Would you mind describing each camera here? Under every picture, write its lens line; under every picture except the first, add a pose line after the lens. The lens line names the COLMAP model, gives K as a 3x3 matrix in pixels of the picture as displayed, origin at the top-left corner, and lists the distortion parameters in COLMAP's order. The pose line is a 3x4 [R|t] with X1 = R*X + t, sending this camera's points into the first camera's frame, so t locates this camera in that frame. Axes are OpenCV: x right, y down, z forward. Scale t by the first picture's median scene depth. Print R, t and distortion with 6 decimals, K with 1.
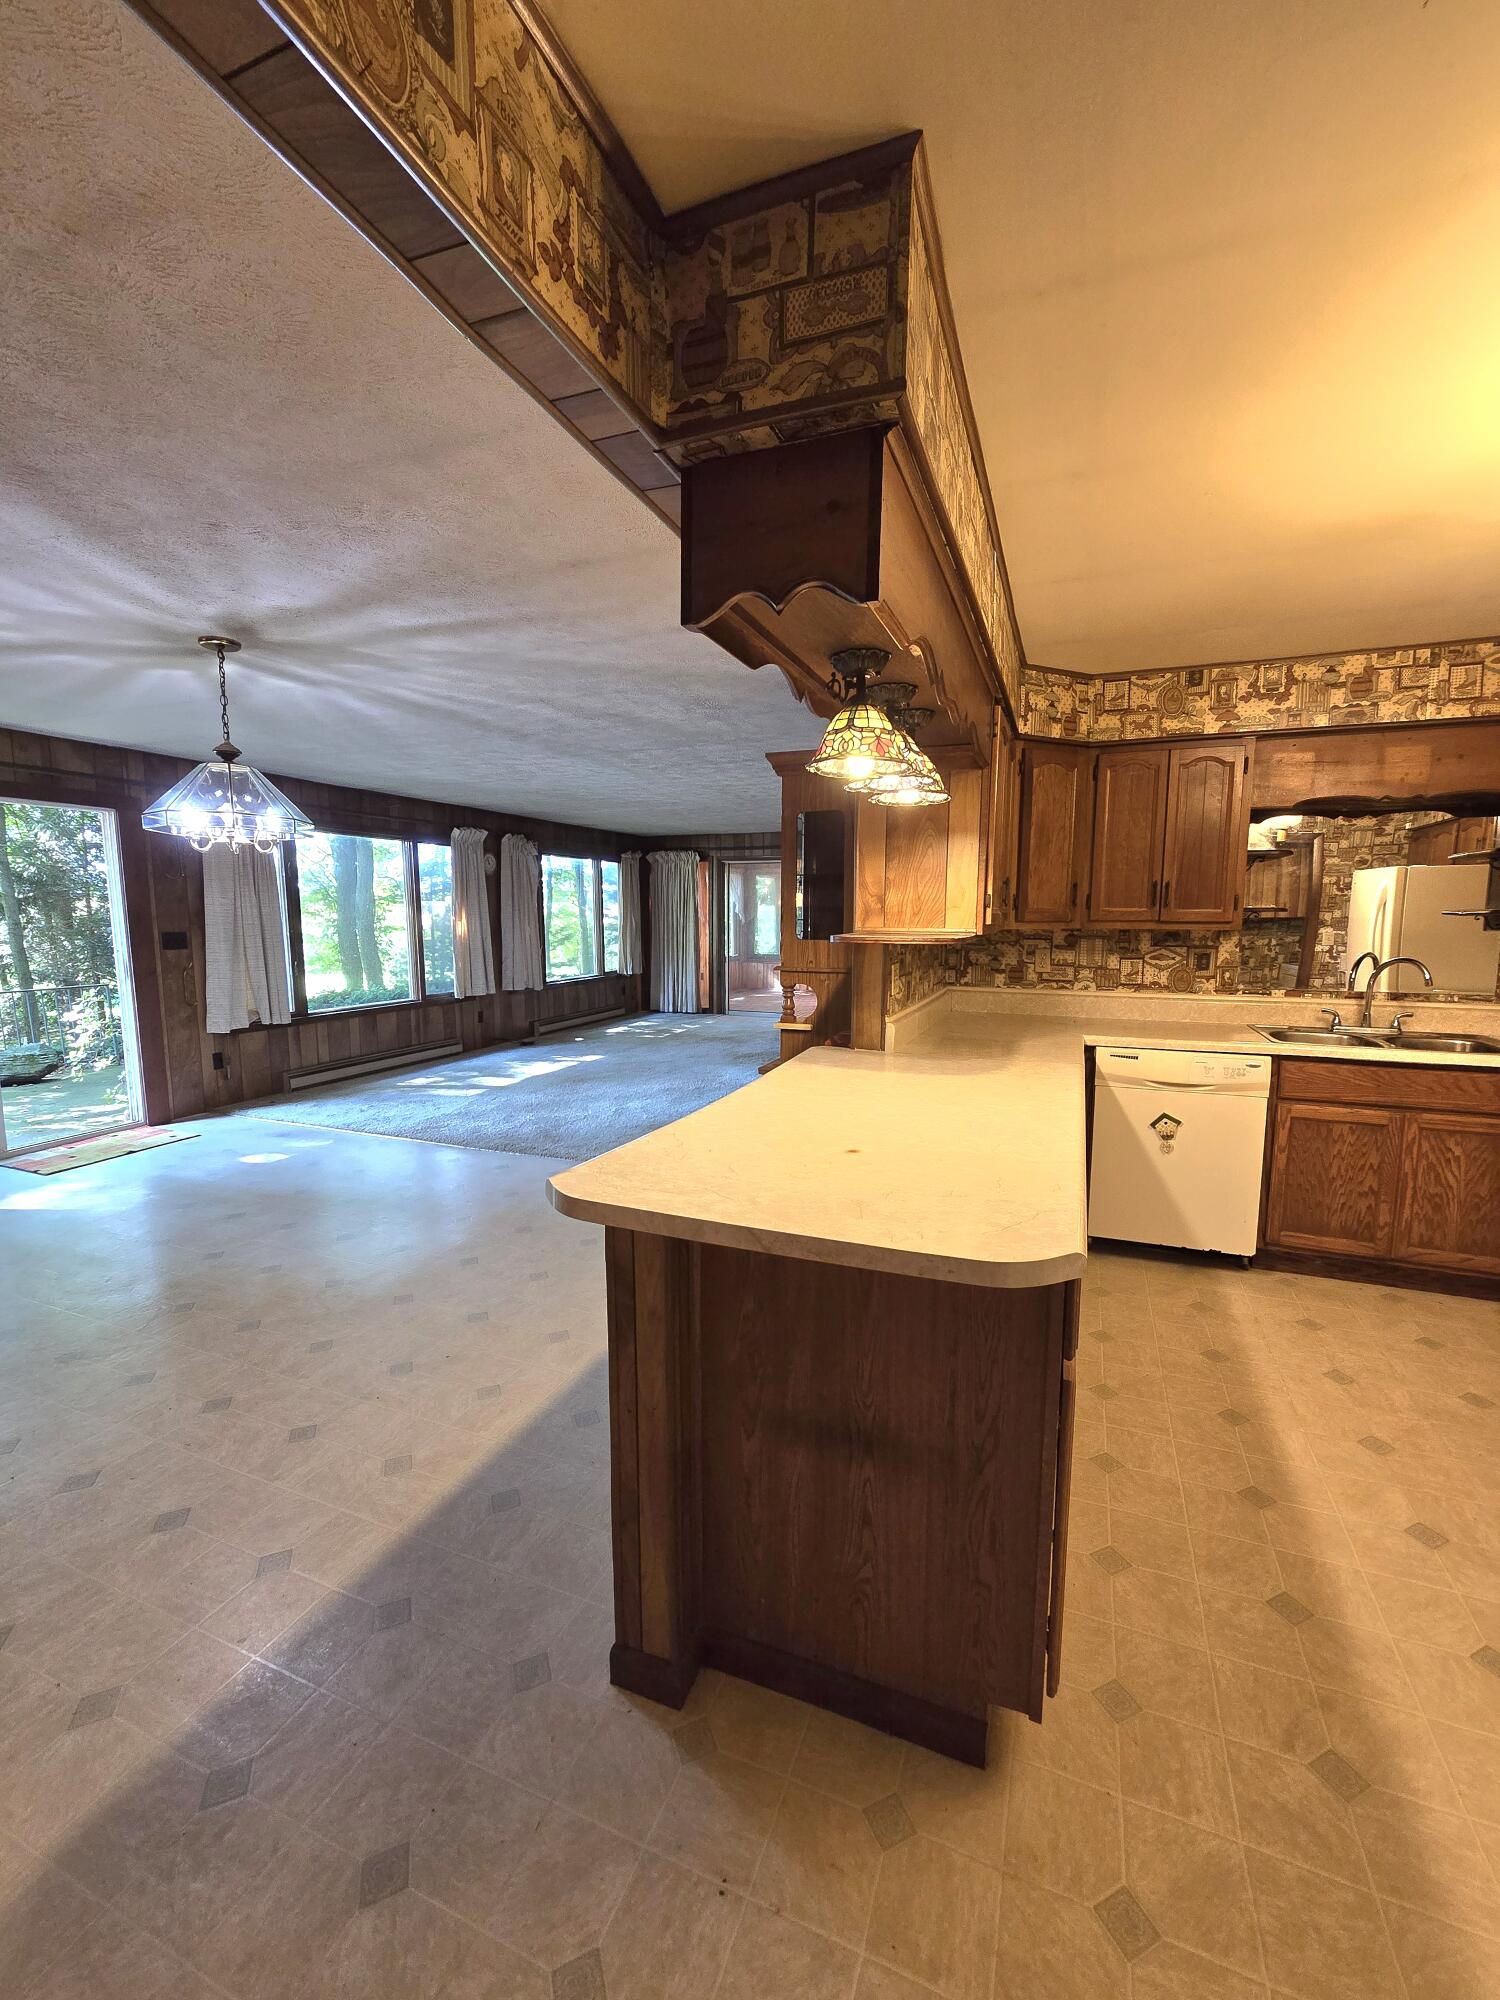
lens RADIAL K [[817.9, 0, 757.4], [0, 817.9, 1011.2], [0, 0, 1]] dist [-0.006384, 0.002081]
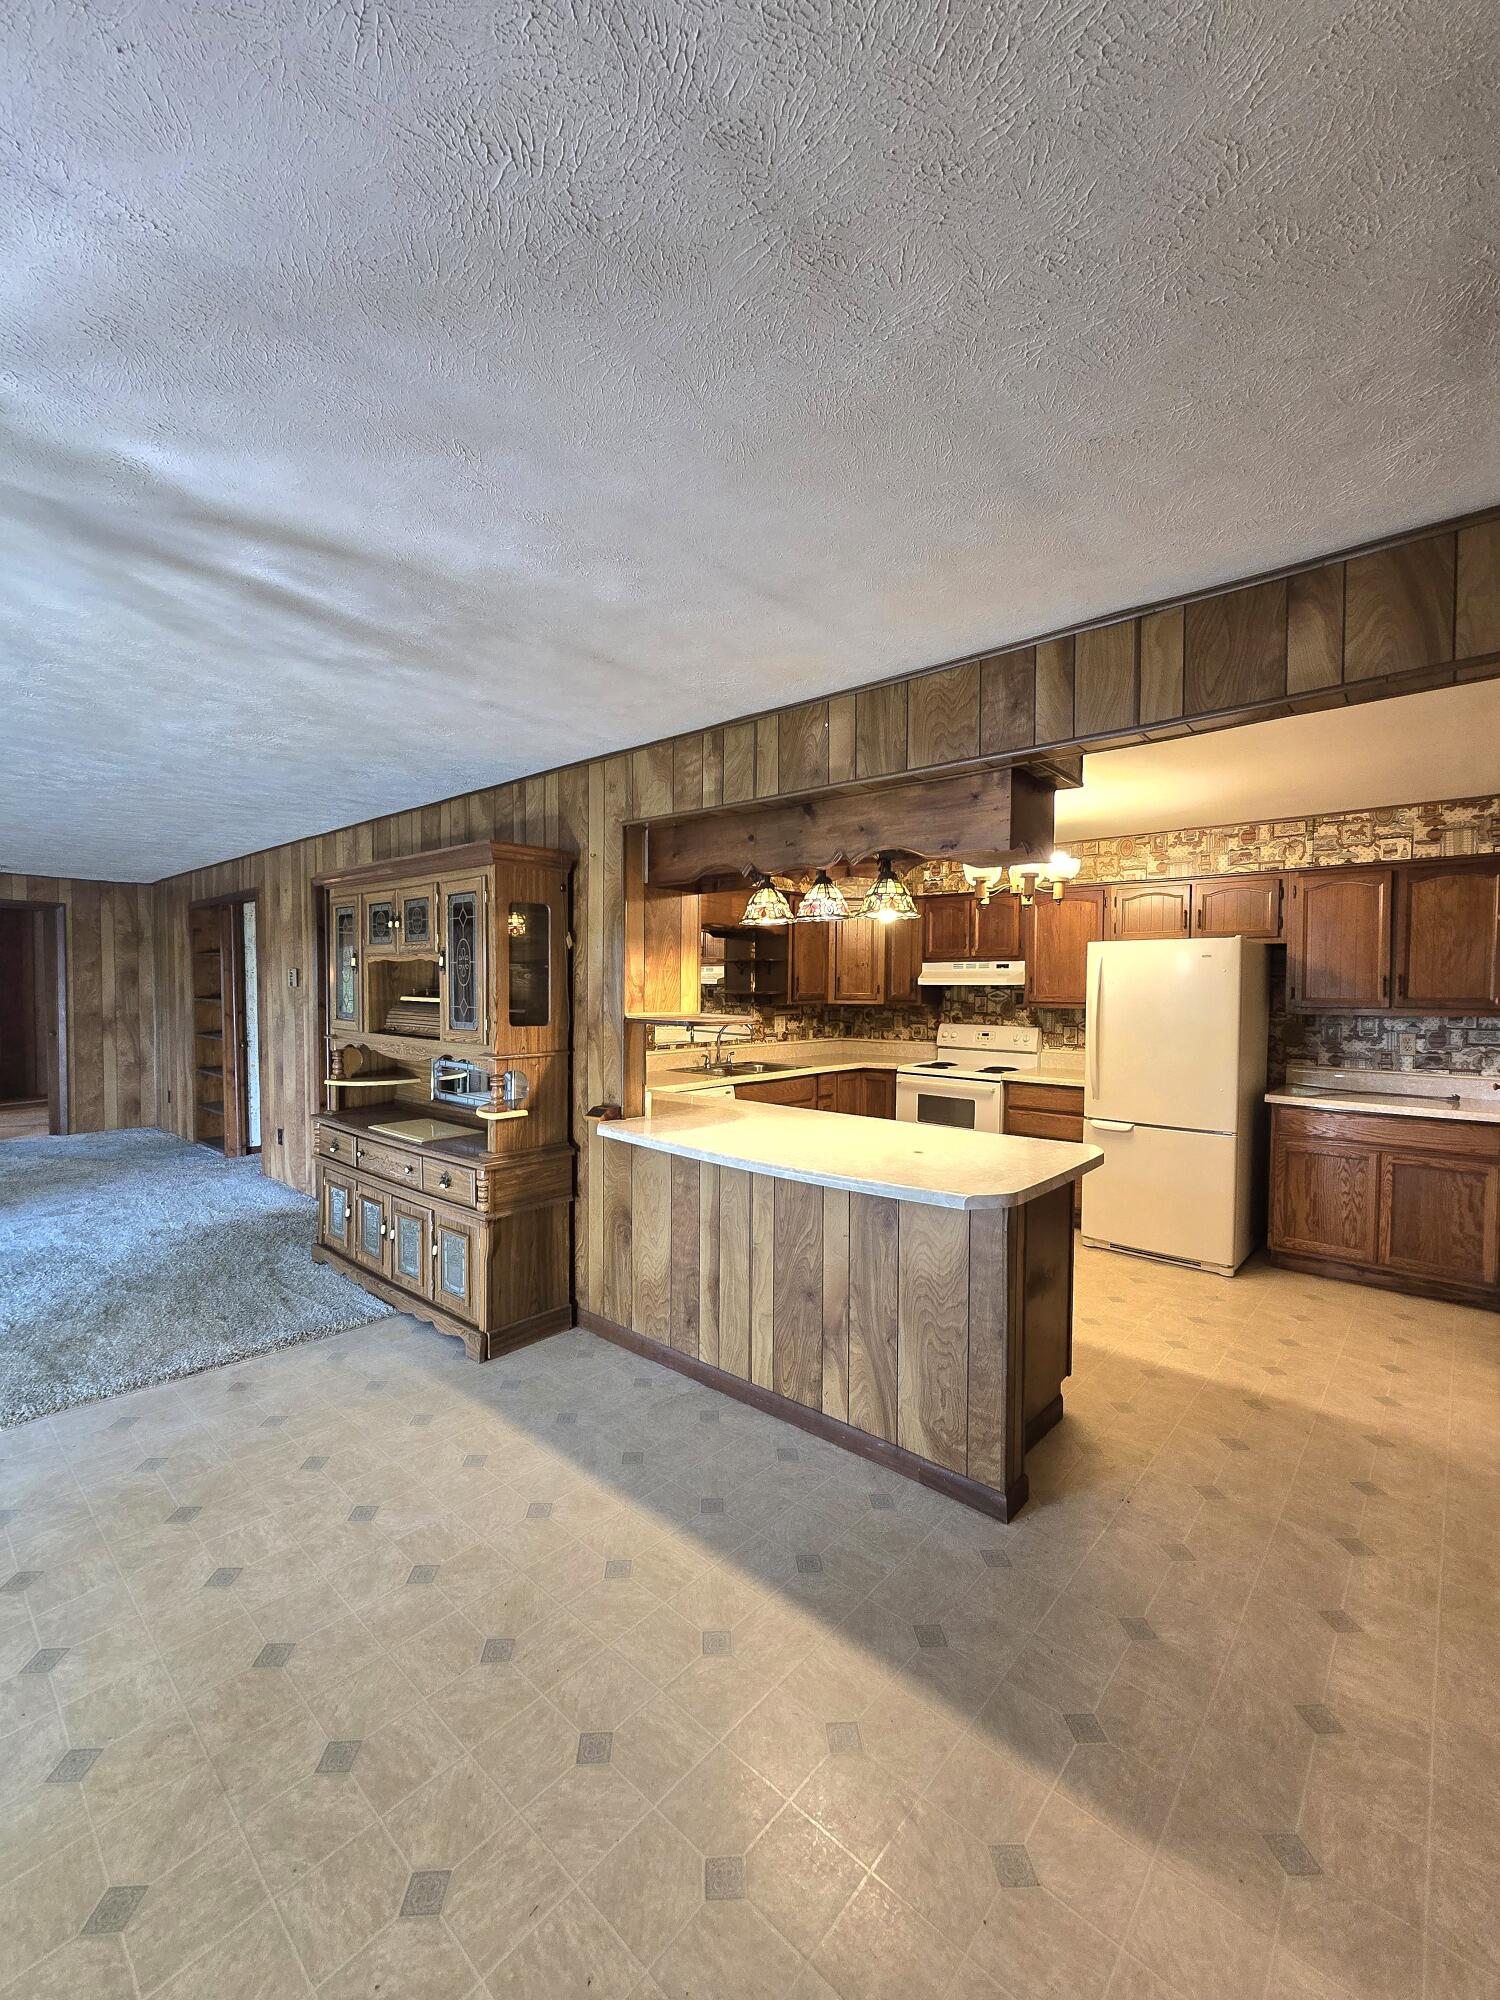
lens RADIAL K [[817.9, 0, 757.3], [0, 817.9, 1008.6], [0, 0, 1]] dist [-0.006384, 0.002081]
pose [[0.338161, -0.029871, 0.940614, -0.813770], [0.107594, 0.994170, -0.007109, -0.072999], [-0.934917, 0.103608, 0.339404, 0.391117]]
